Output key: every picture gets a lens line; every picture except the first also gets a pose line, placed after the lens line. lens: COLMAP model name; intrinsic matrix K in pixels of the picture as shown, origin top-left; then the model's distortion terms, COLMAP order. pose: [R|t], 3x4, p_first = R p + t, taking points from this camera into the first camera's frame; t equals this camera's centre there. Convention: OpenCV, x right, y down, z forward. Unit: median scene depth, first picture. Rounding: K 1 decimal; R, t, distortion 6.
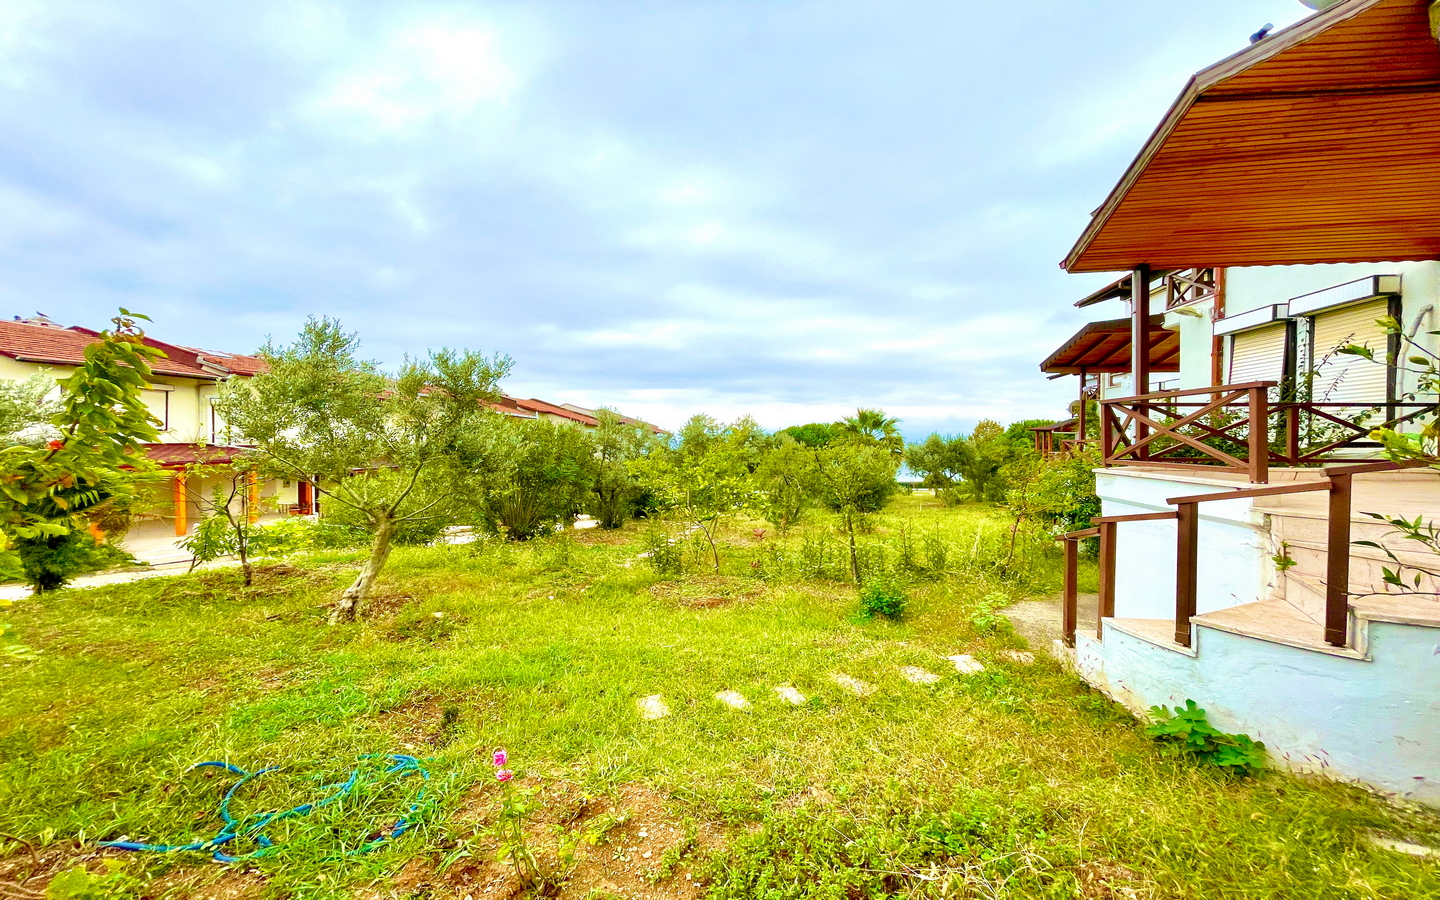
lens RADIAL K [[583.0, 0, 720.4], [0, 583.0, 453.0], [0, 0, 1]] dist [-0.002737, -0.000460]
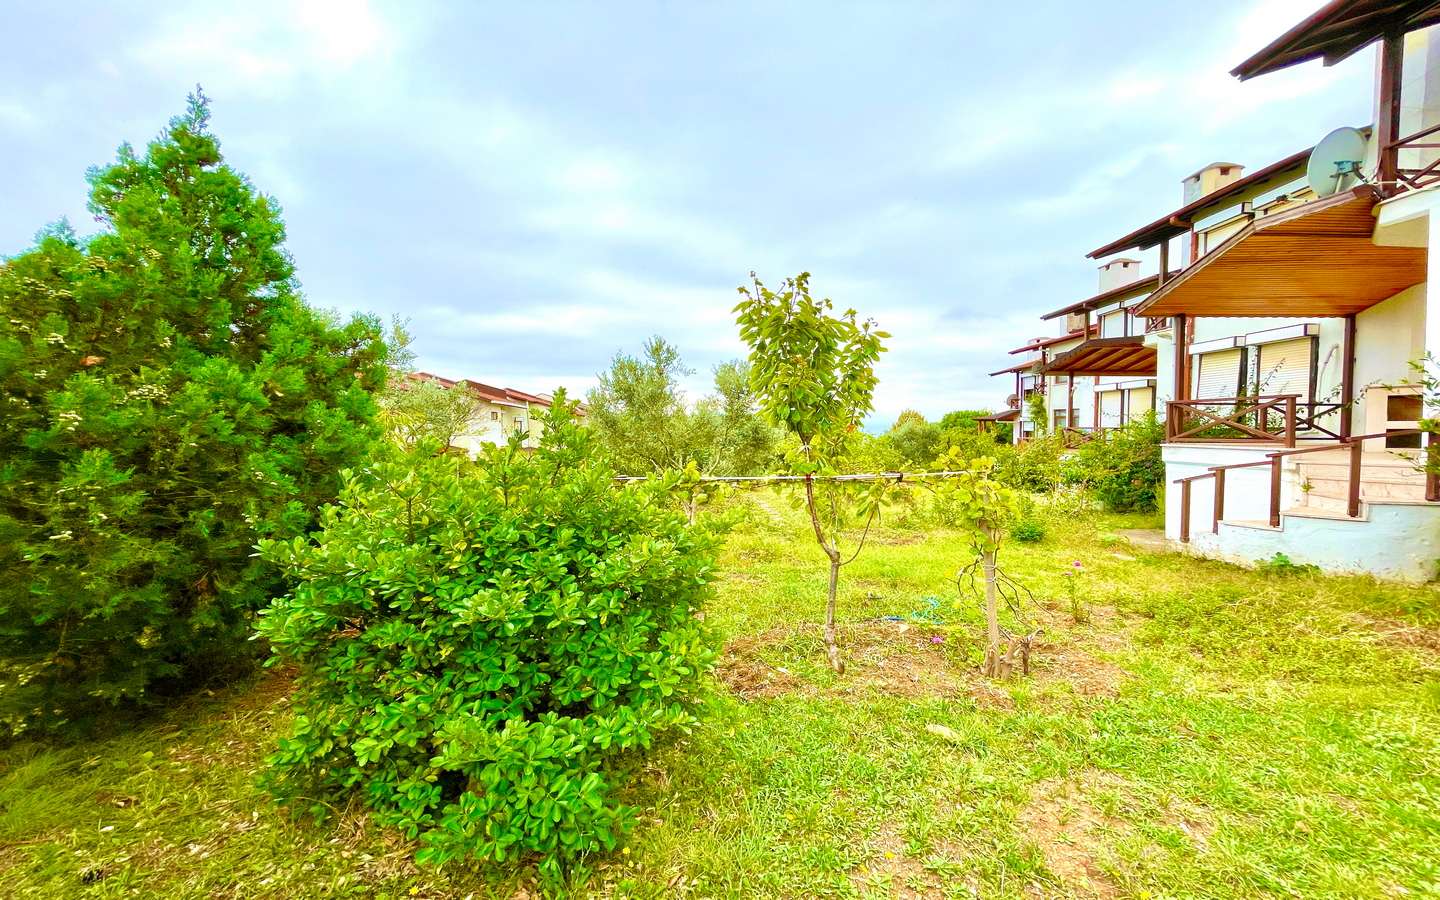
lens RADIAL K [[583.0, 0, 720.4], [0, 583.0, 453.0], [0, 0, 1]] dist [-0.002737, -0.000460]
pose [[0.989333, -0.006600, 0.145520, -0.753117], [0.004039, 0.999832, 0.017882, 0.016517], [-0.145613, -0.017103, 0.989194, -0.383562]]
